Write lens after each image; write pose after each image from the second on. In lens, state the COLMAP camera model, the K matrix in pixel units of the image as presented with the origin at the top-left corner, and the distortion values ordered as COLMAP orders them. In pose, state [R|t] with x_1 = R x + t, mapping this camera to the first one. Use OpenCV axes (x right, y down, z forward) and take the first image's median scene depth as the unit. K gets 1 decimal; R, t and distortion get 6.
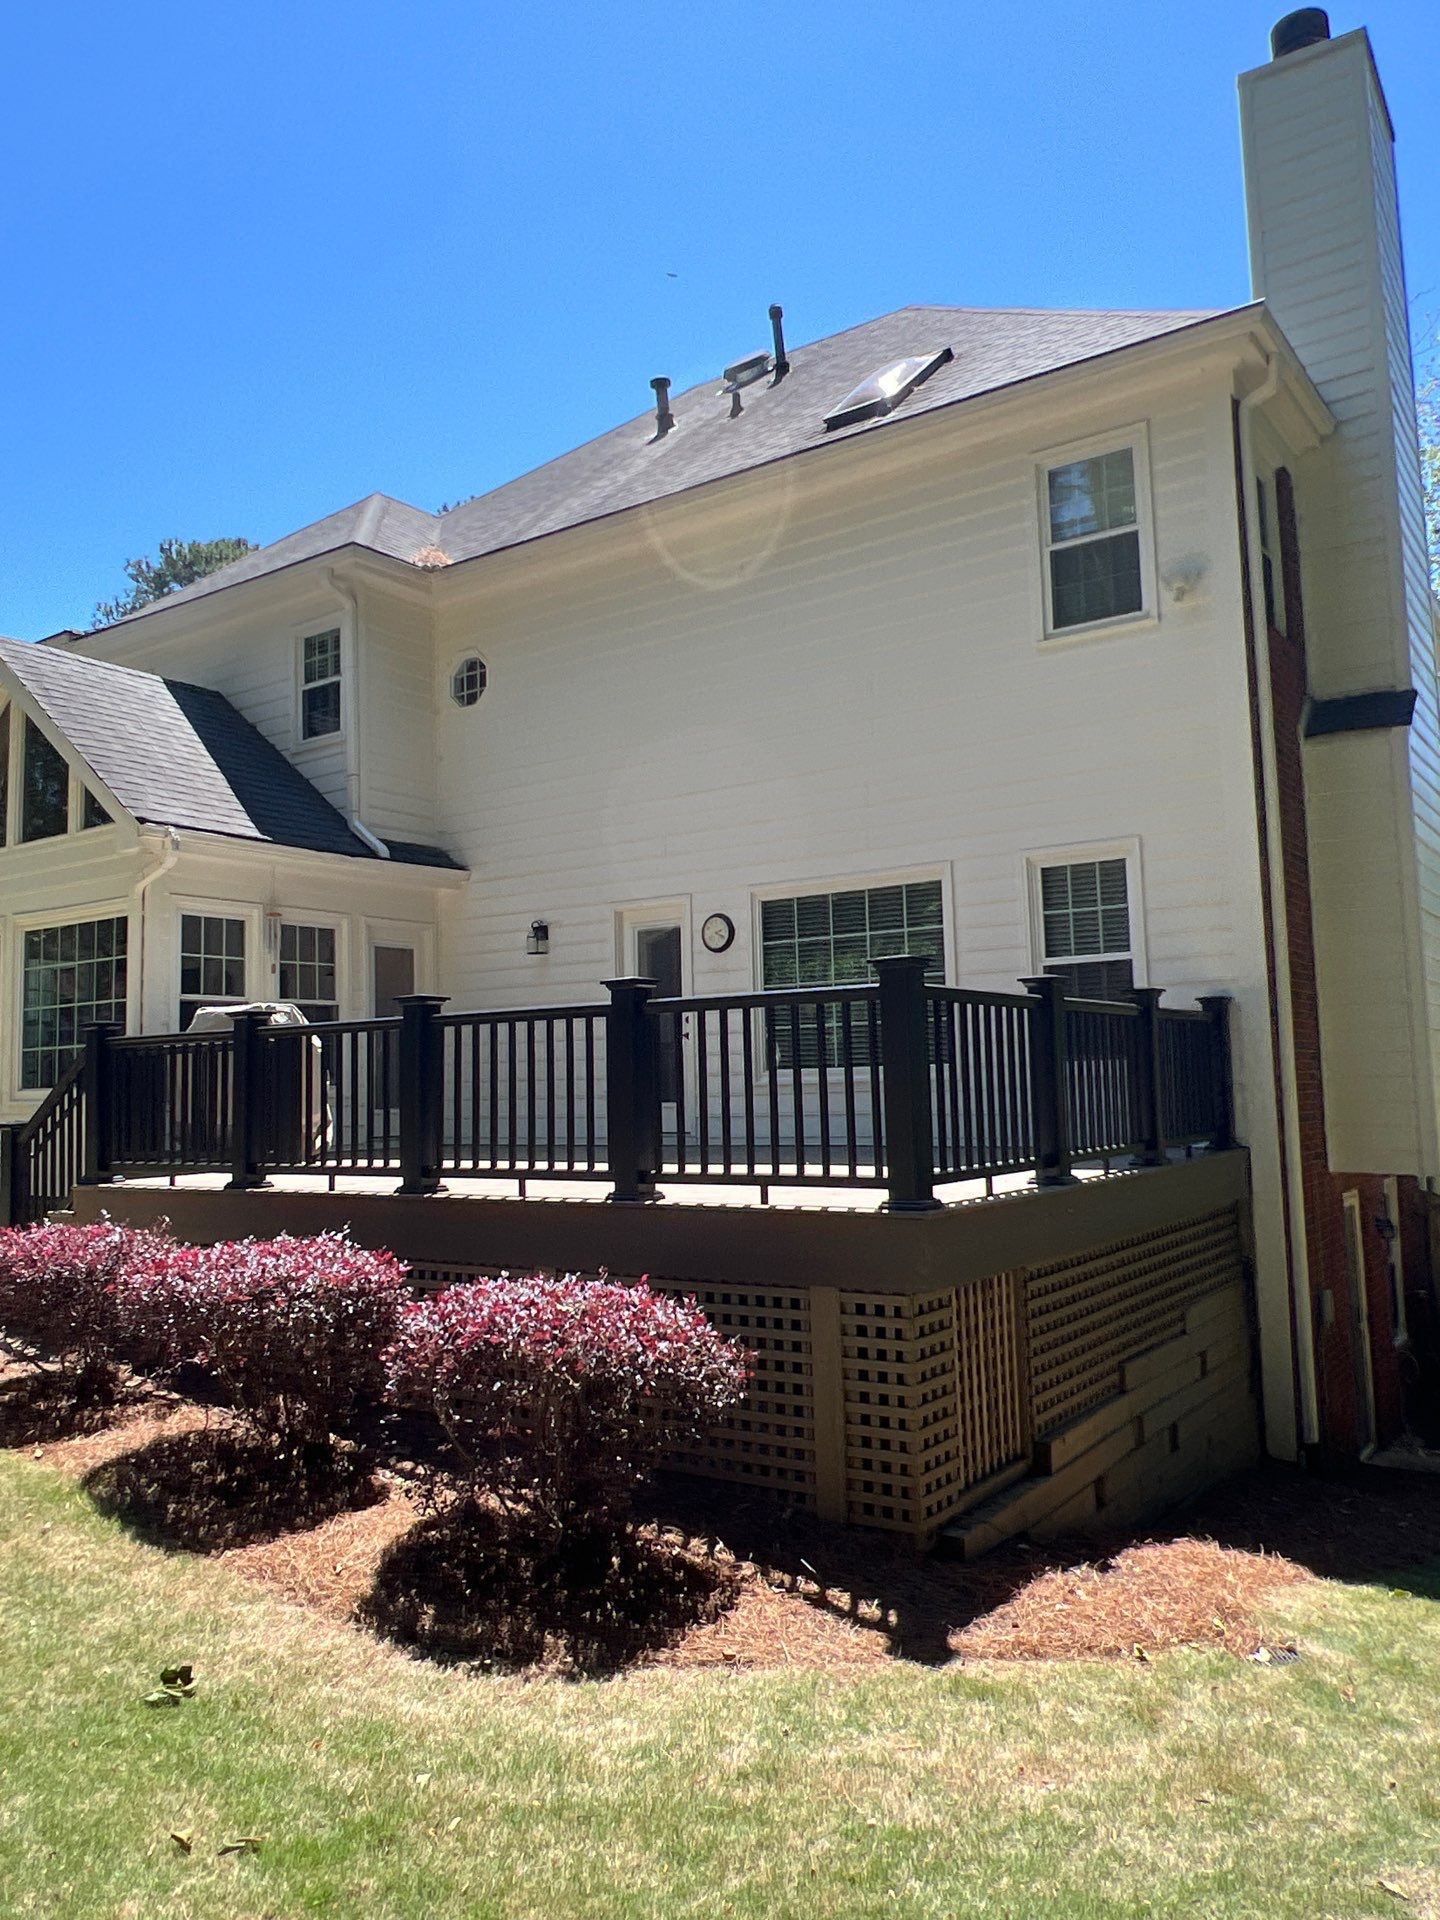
lens RADIAL K [[1411.6, 0, 734.3], [0, 1411.6, 949.3], [0, 0, 1]] dist [-0.002593, -0.001272]
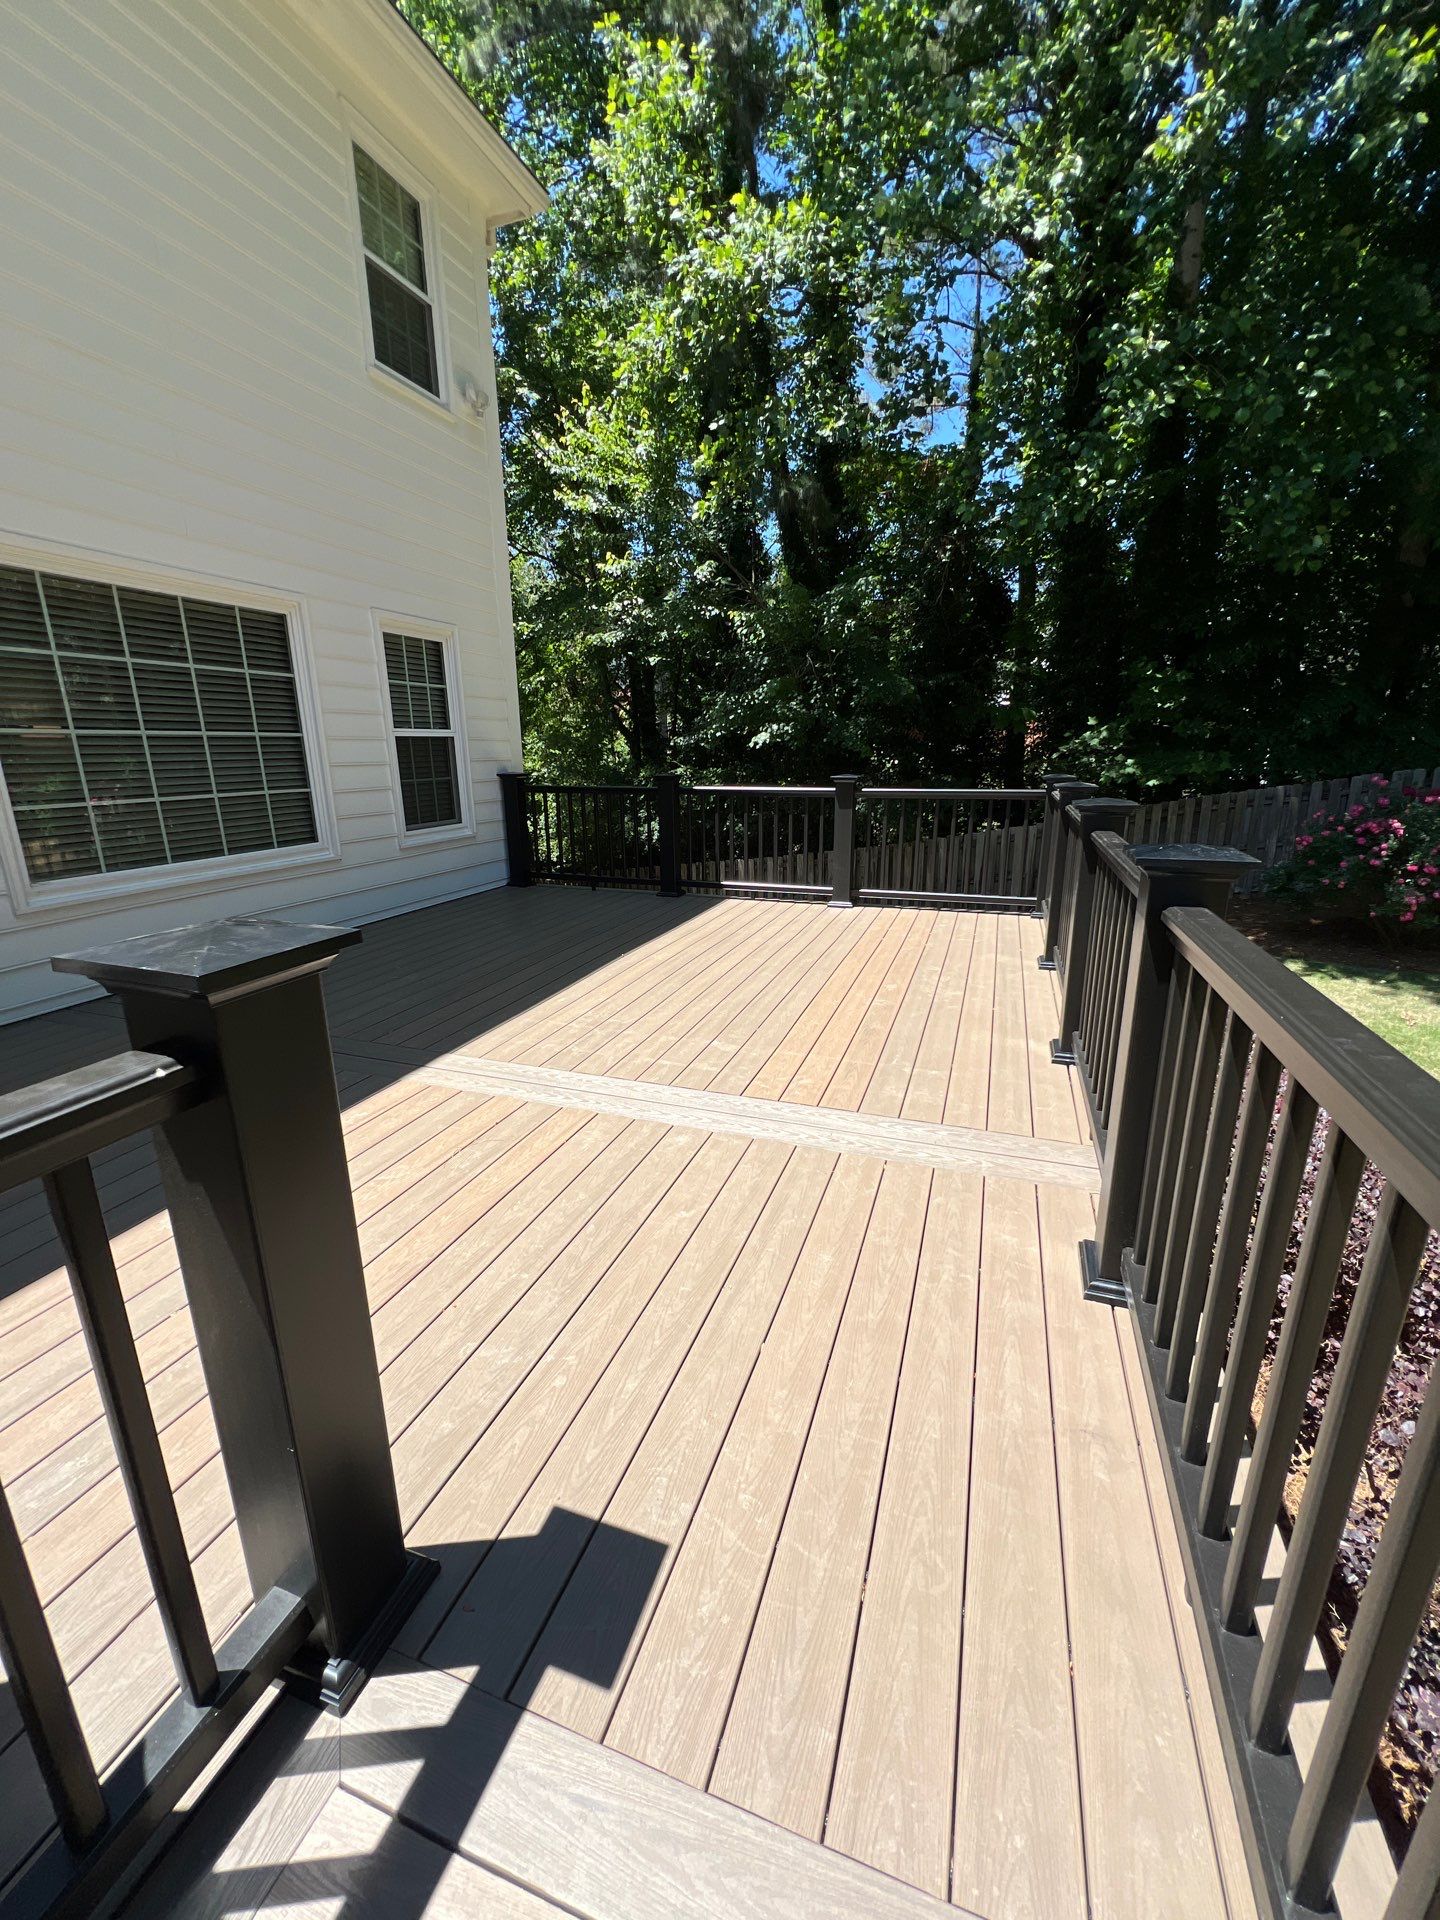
lens RADIAL K [[771.5, 0, 725.3], [0, 771.5, 959.5], [0, 0, 1]] dist [-0.005879, -0.000084]
pose [[-0.259268, -0.226842, 0.938788, -0.395213], [-0.075898, 0.973805, 0.214342, 0.031630], [-0.962819, -0.015680, -0.269693, 0.907710]]
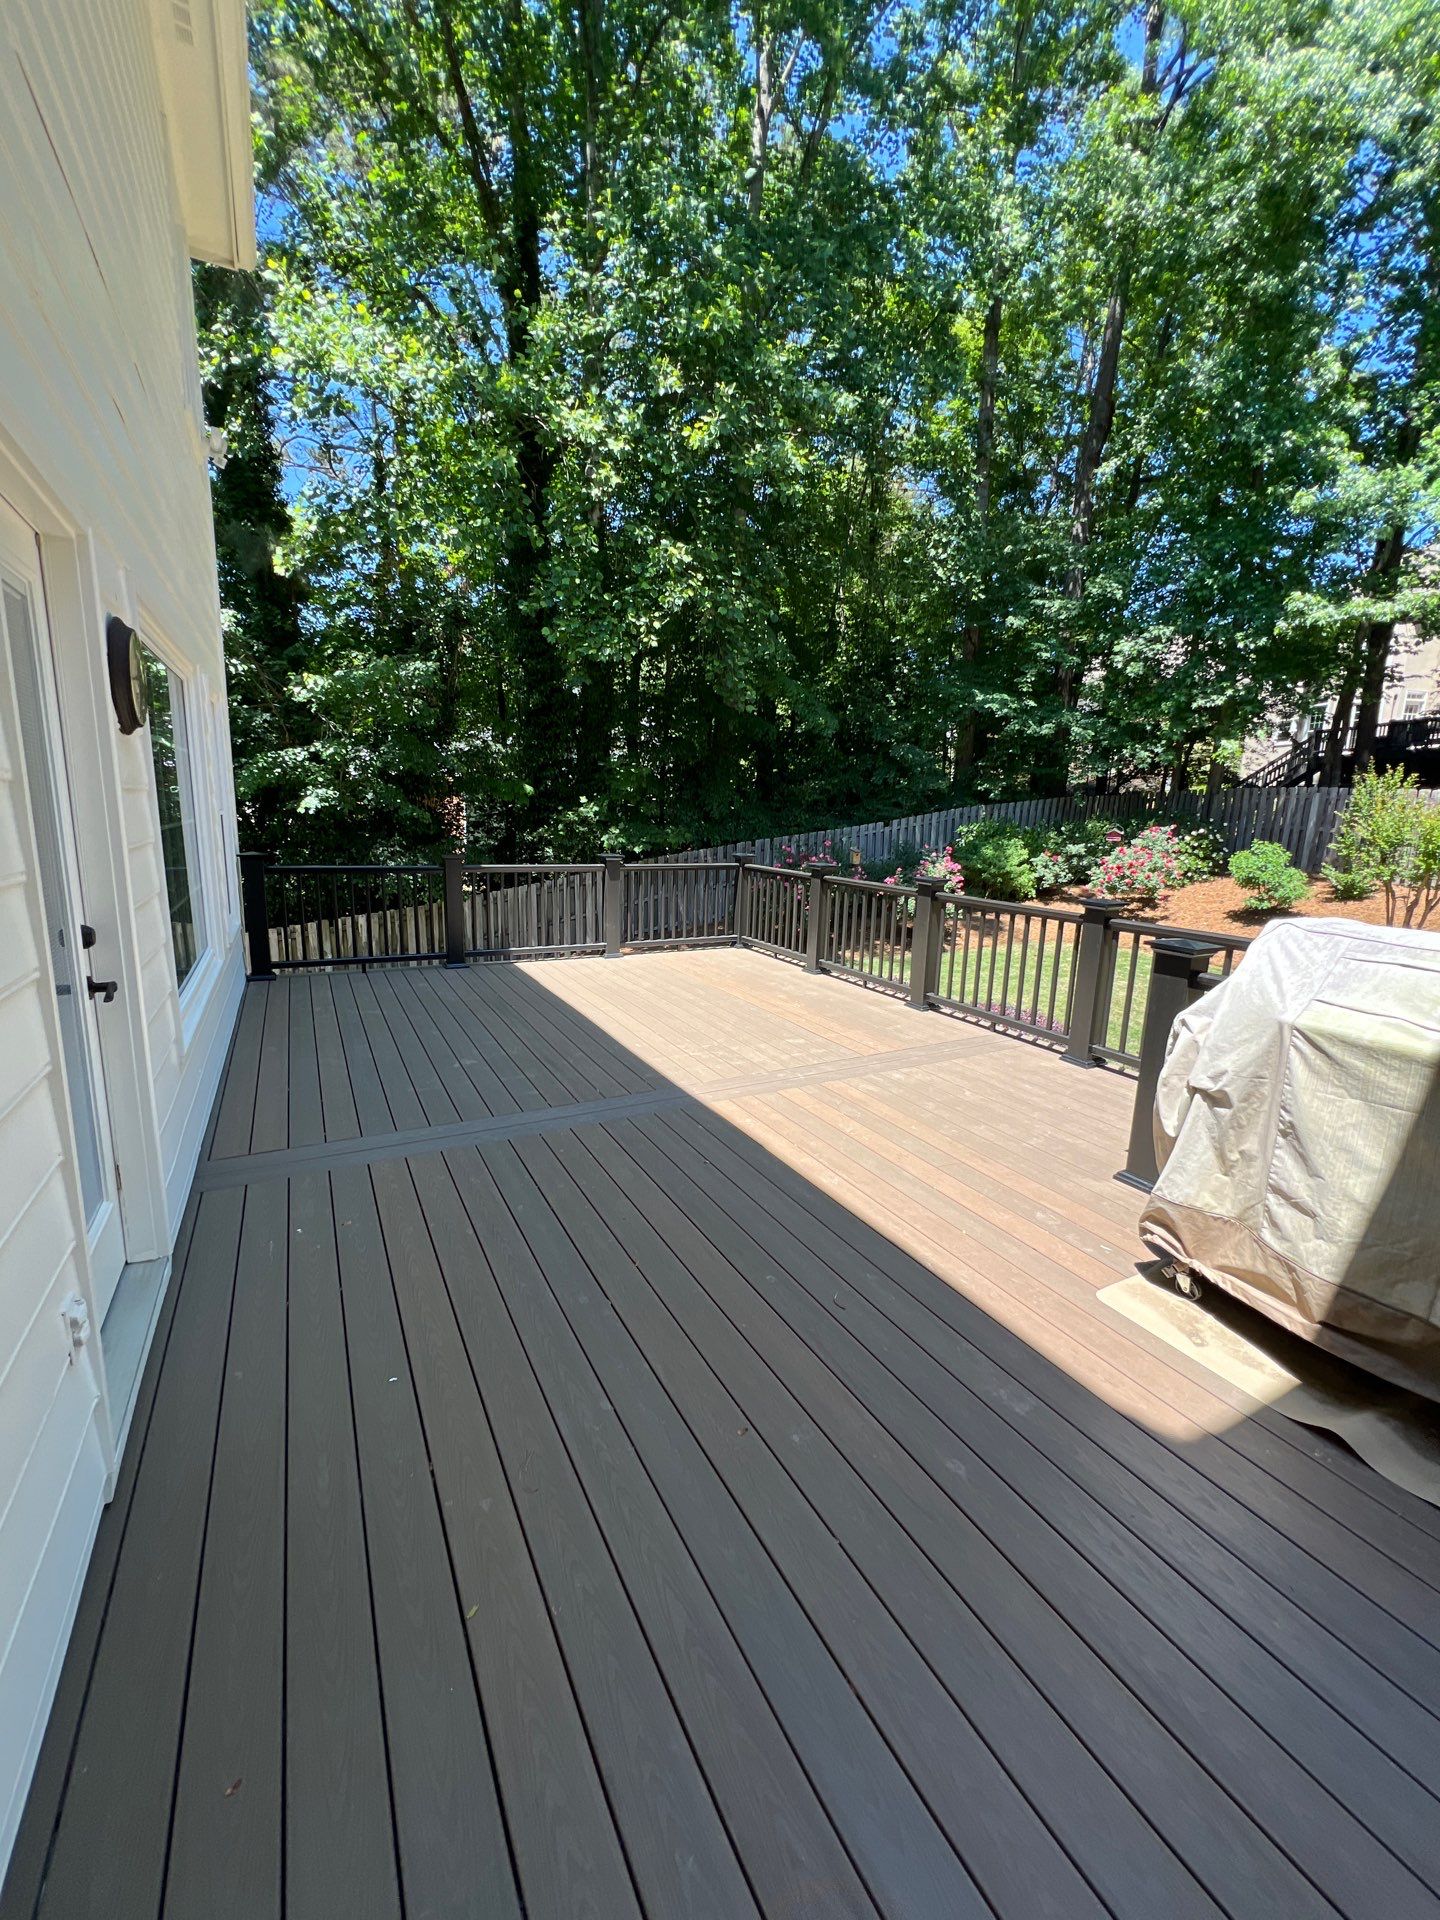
lens RADIAL K [[768.1, 0, 728.0], [0, 768.1, 963.4], [0, 0, 1]] dist [0.003296, -0.000257]
pose [[-0.892571, -0.093246, 0.441160, -0.278373], [-0.054653, 0.993543, 0.099426, 0.038477], [-0.447582, 0.064634, -0.891904, 1.275478]]
